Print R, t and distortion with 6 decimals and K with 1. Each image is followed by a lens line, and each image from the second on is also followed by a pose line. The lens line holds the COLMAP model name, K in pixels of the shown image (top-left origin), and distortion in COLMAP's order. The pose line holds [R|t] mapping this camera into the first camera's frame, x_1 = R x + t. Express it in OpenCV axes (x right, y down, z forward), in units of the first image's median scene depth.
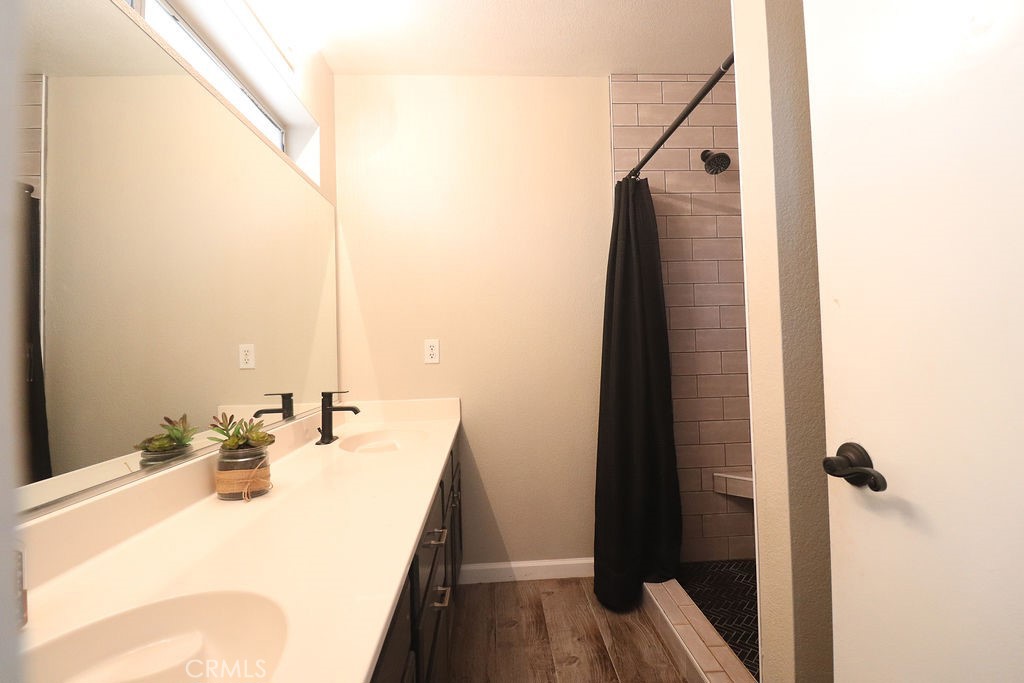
lens RADIAL K [[475.8, 0, 520.4], [0, 475.8, 332.4], [0, 0, 1]] dist [-0.001591, -0.011855]
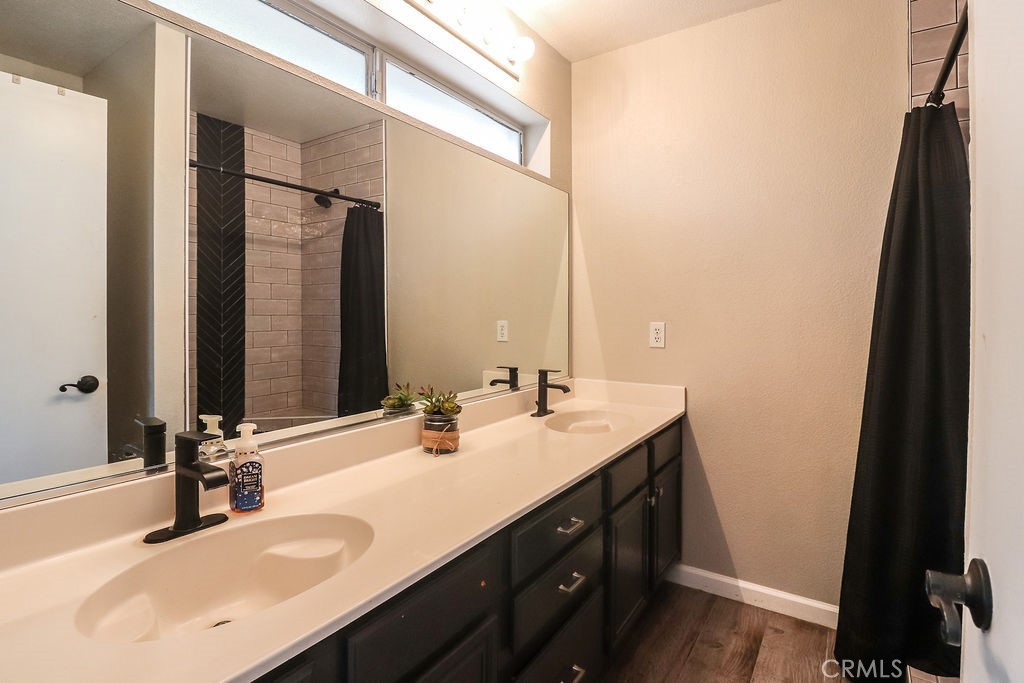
lens RADIAL K [[502.6, 0, 510.5], [0, 502.6, 319.0], [0, 0, 1]] dist [0.003041, -0.016575]
pose [[0.790235, 0.036043, -0.611743, 0.225423], [-0.005865, 0.998668, 0.051264, -0.047694], [0.612775, -0.036922, 0.789394, 0.035490]]
